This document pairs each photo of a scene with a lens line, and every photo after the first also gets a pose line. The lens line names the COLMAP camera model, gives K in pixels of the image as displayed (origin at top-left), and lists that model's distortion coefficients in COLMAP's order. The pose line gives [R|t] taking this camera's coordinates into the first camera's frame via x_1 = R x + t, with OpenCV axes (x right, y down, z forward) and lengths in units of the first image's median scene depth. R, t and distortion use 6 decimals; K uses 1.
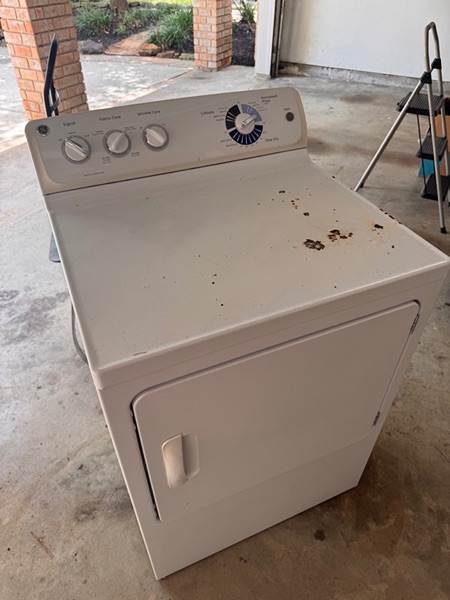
lens RADIAL K [[431.9, 0, 219.7], [0, 431.9, 298.0], [0, 0, 1]] dist [0.011379, -0.019223]
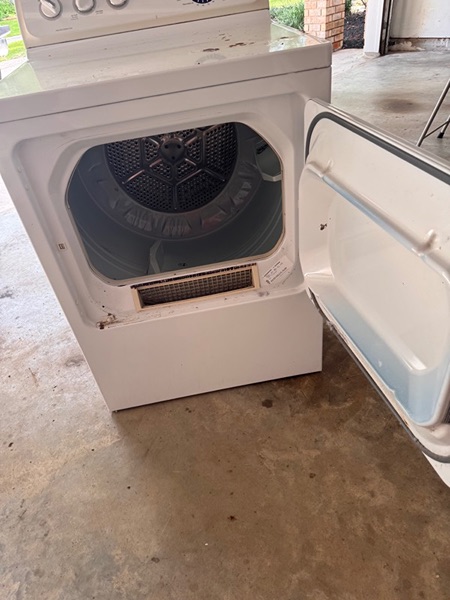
lens RADIAL K [[431.9, 0, 216.6], [0, 431.9, 294.7], [0, 0, 1]] dist [0.011379, -0.019223]
pose [[0.954019, 0.075790, -0.290007, 0.257251], [-0.086806, 0.995904, -0.025293, 0.220516], [0.286903, 0.049304, 0.956690, 0.000426]]
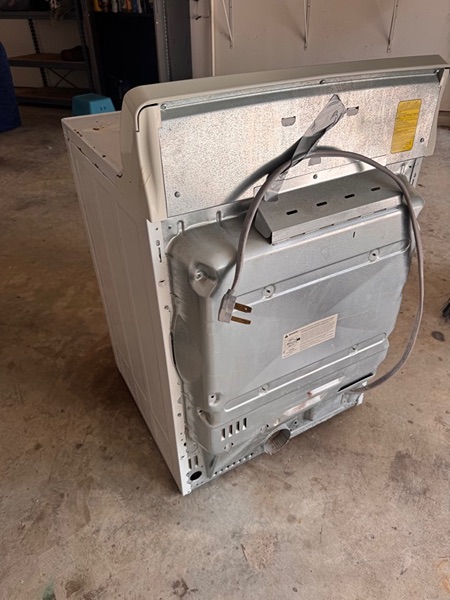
lens RADIAL K [[431.9, 0, 226.3], [0, 431.9, 296.3], [0, 0, 1]] dist [0.011379, -0.019223]
pose [[-0.993825, 0.055715, -0.095961, 0.086505], [-0.079348, 0.247699, 0.965582, -0.563517], [0.077567, 0.967234, -0.241749, 0.808580]]
